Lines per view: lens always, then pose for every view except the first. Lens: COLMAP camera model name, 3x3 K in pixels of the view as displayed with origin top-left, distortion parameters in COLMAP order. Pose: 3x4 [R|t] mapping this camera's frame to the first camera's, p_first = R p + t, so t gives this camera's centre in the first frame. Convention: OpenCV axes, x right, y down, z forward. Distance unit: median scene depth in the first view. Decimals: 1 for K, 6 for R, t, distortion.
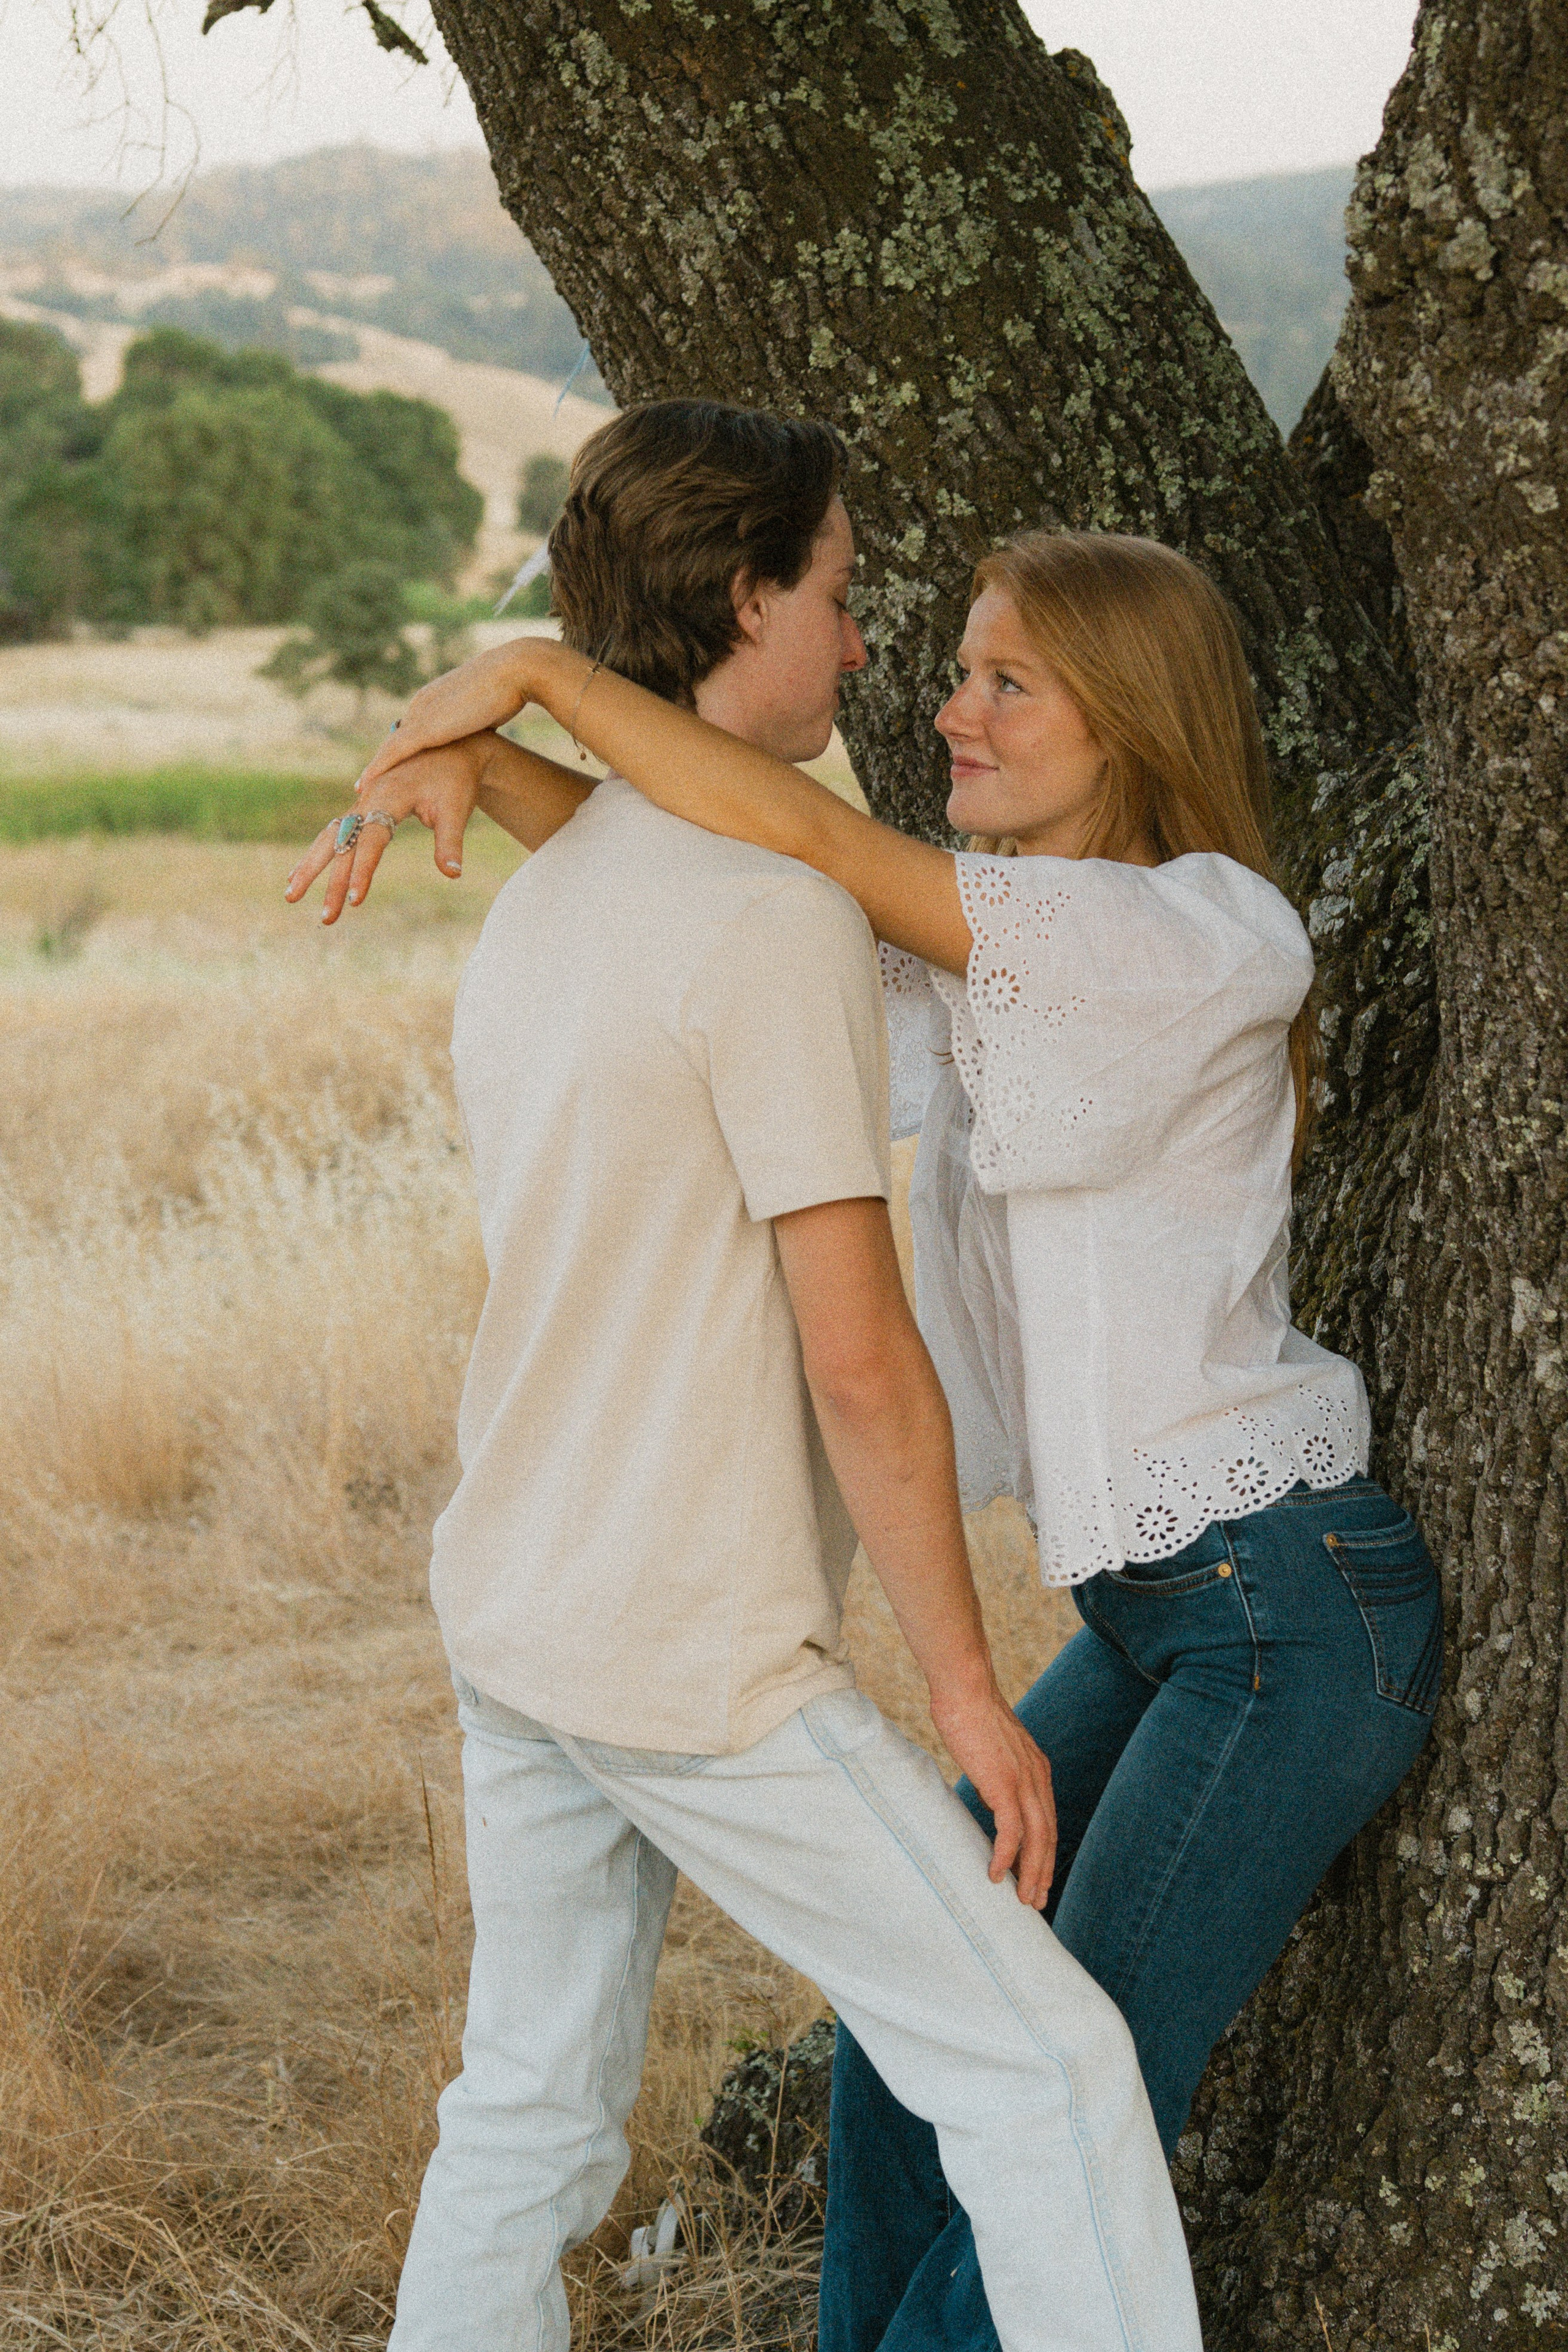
lens RADIAL K [[5099.4, 0, 785.5], [0, 5099.4, 1192.7], [0, 0, 1]] dist [0.189197, 0.000000]
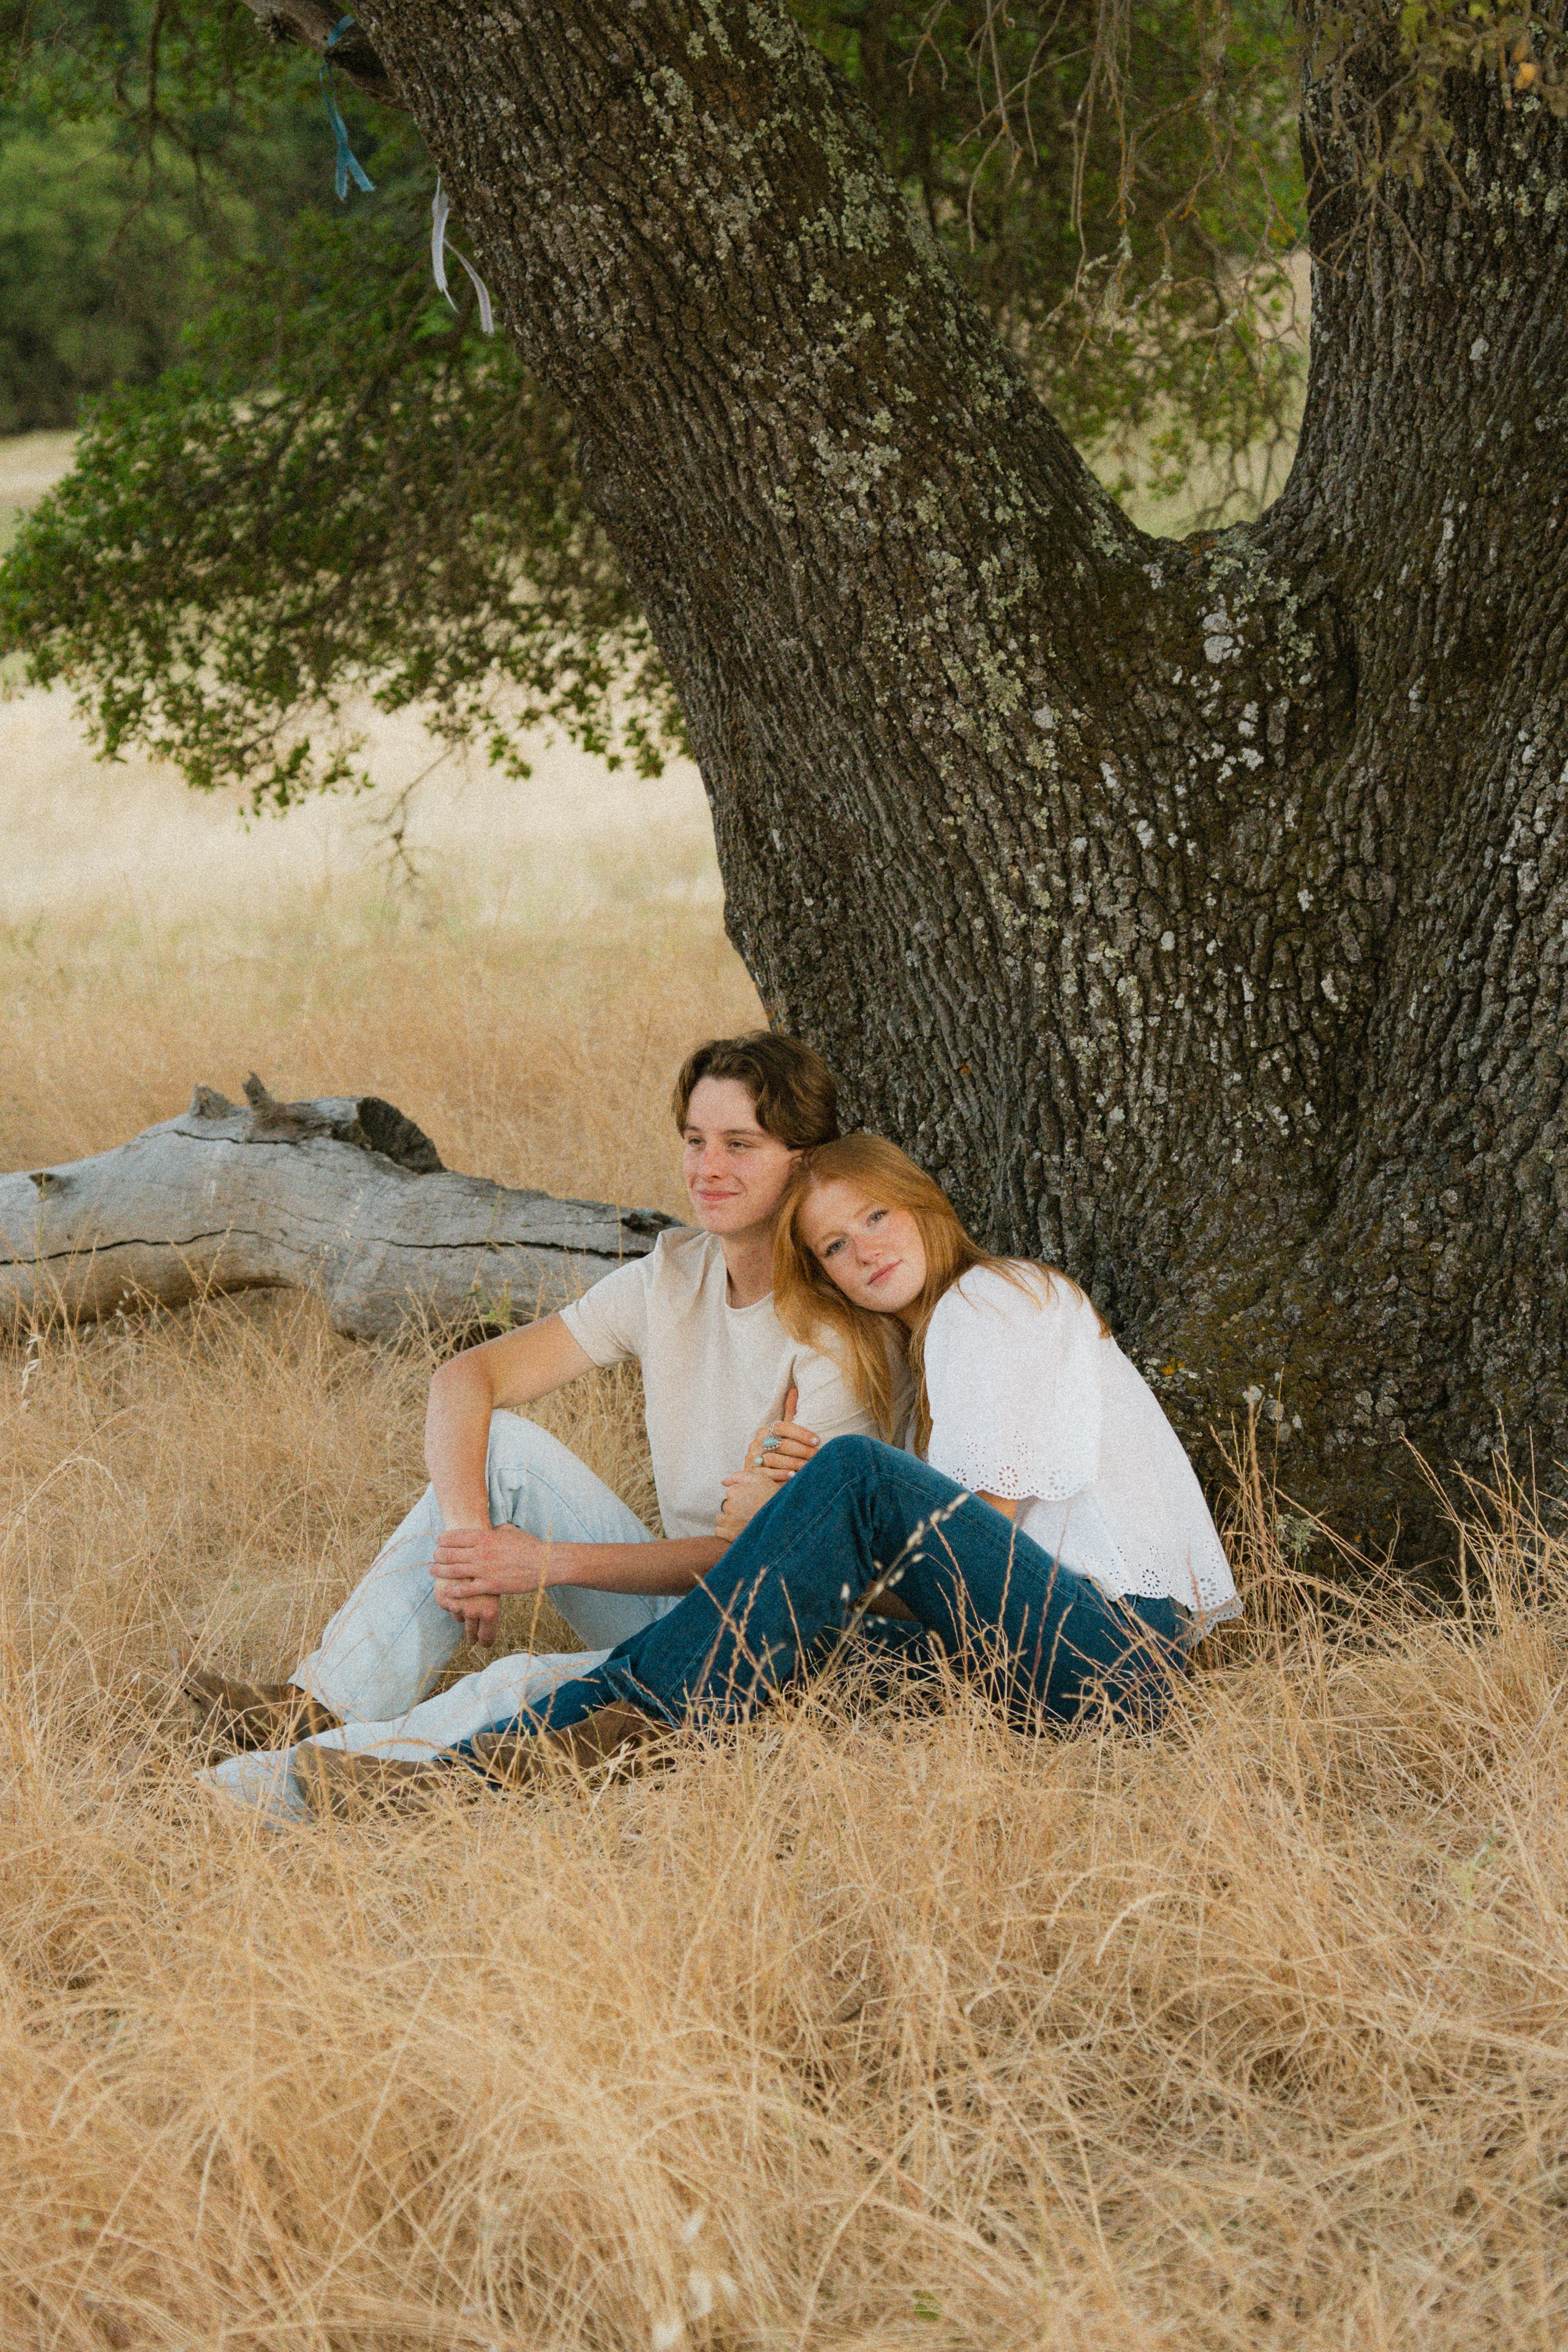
lens RADIAL K [[6351.4, 0, 703.2], [0, 6351.4, 1139.7], [0, 0, 1]] dist [0.392571, 0.000000]
pose [[0.721540, -0.077572, 0.688013, -1.289717], [0.122261, 0.992364, -0.016332, 0.101723], [-0.681493, 0.095901, 0.725514, -0.277713]]
